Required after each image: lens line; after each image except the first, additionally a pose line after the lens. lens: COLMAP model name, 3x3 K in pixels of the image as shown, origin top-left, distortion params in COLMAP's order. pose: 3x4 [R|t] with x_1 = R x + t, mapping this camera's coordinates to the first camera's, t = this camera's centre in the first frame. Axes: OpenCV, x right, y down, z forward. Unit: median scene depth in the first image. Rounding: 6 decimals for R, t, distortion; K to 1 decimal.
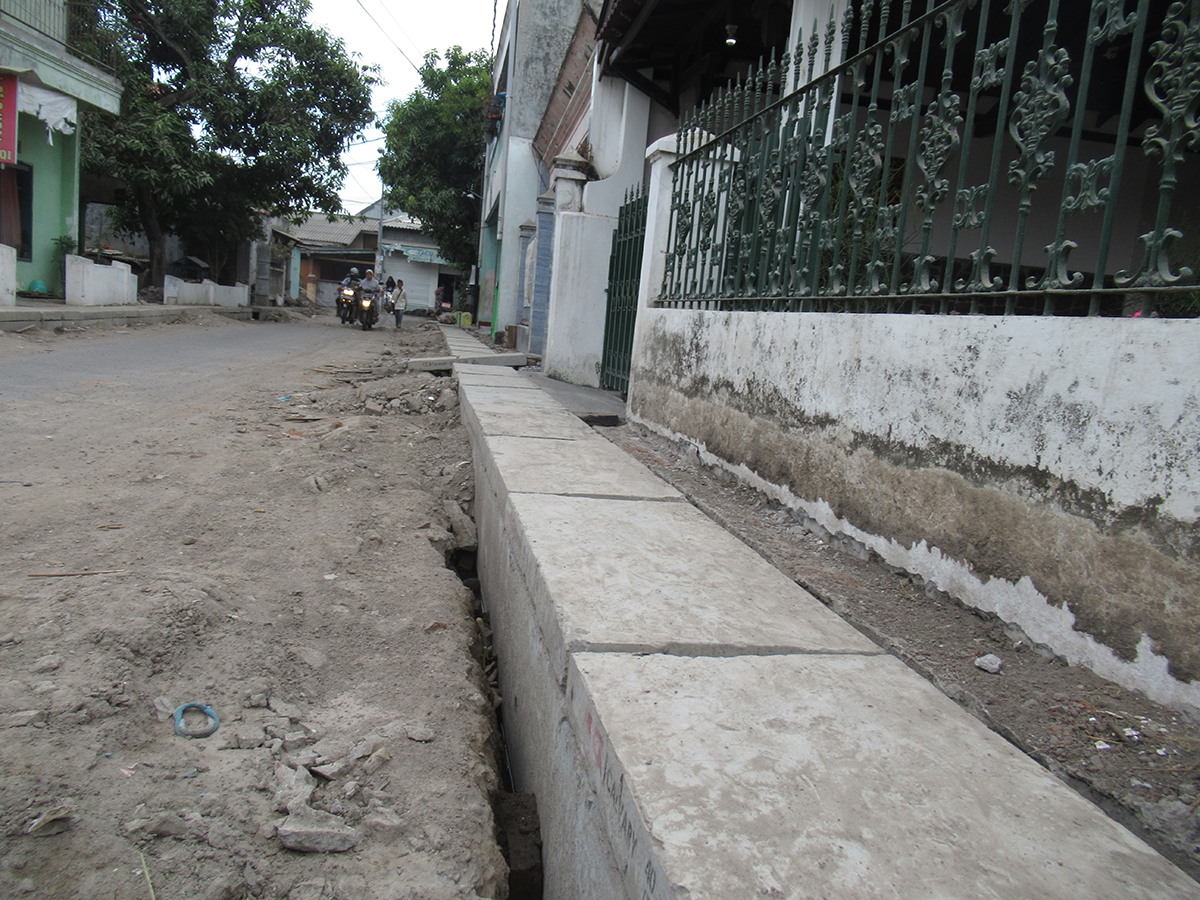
lens RADIAL K [[934.8, 0, 600.0], [0, 934.8, 450.0], [0, 0, 1]] dist [0.023644, 0.000686]
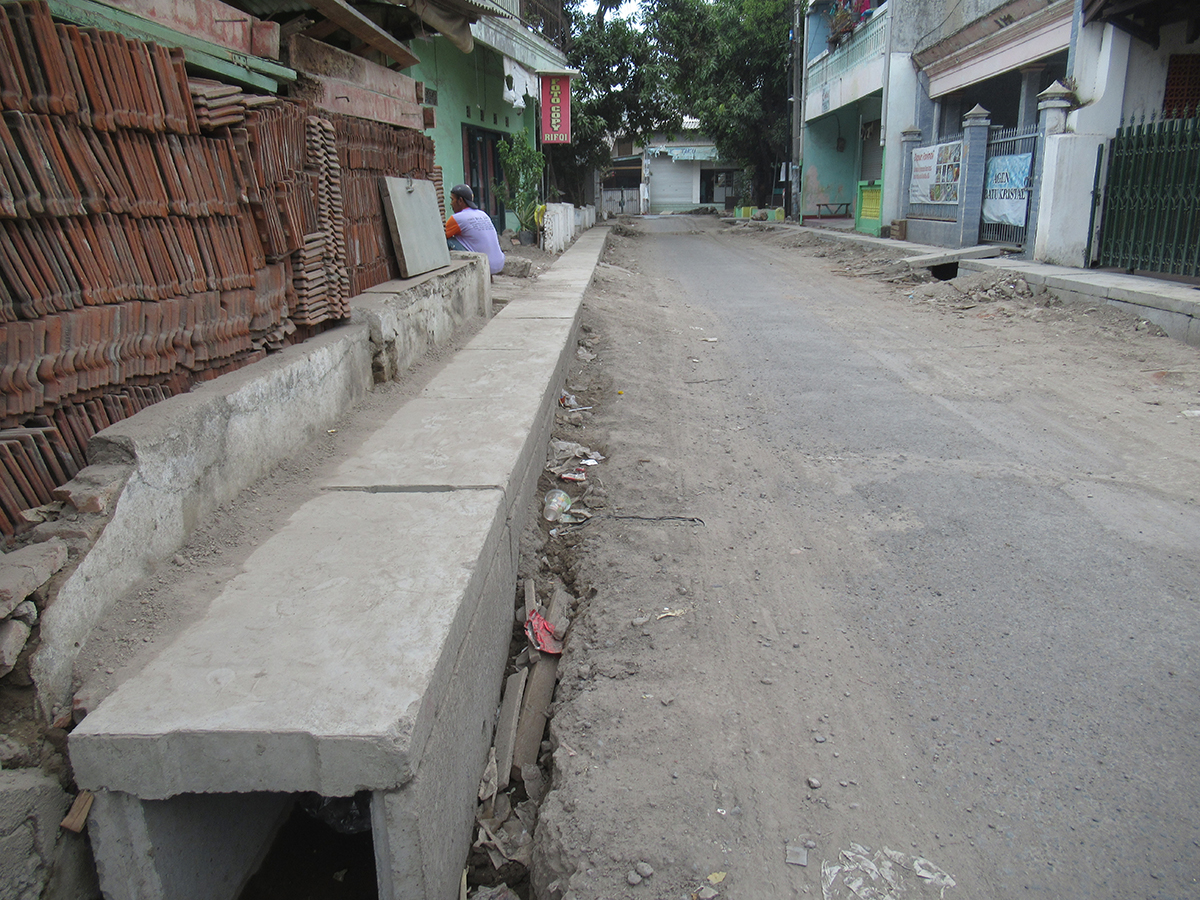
lens RADIAL K [[934.8, 0, 600.0], [0, 934.8, 450.0], [0, 0, 1]] dist [0.023644, 0.000686]
pose [[0.972504, -0.054688, -0.226373, -0.208867], [0.081237, 0.990642, 0.109676, -0.007029], [0.218257, -0.125050, 0.967846, -0.258481]]
